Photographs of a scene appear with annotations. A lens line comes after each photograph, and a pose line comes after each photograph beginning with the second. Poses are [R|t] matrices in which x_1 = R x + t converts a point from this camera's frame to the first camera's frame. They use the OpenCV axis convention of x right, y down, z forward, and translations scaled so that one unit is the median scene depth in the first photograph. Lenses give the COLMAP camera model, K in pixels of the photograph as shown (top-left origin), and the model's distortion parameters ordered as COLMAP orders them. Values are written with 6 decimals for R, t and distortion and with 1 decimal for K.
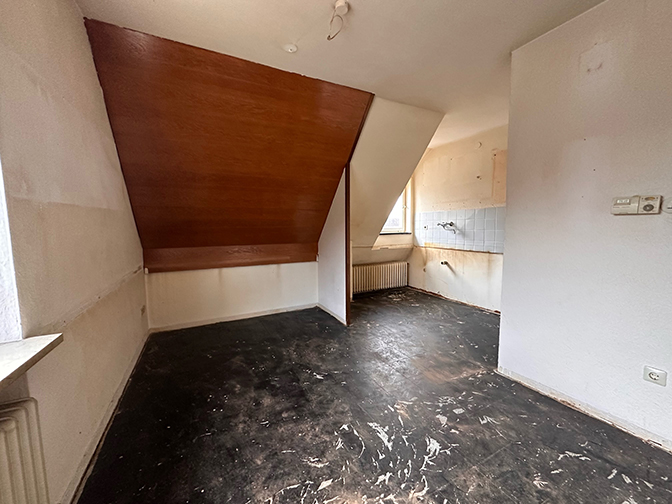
lens RADIAL K [[266.6, 0, 336.3], [0, 266.6, 250.1], [0, 0, 1]] dist [-0.001596, 0.000439]
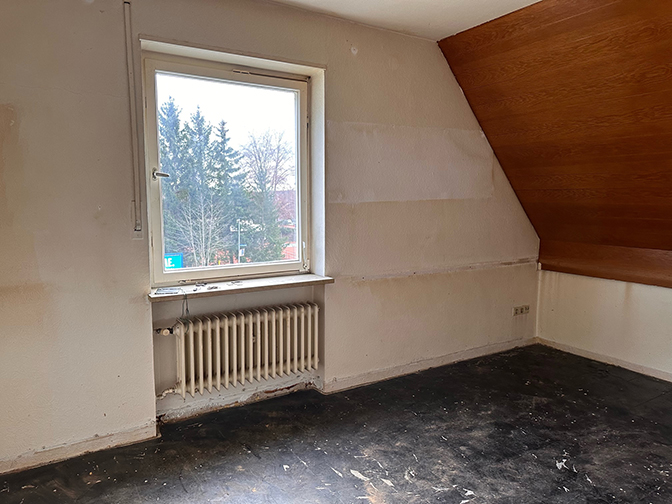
lens RADIAL K [[469.0, 0, 336.1], [0, 469.0, 251.1], [0, 0, 1]] dist [0.033211, -0.040023]
pose [[0.087644, 0.119530, -0.988955, 0.979701], [-0.091695, 0.989528, 0.111473, -0.107984], [0.991923, 0.080912, 0.097686, 0.335911]]
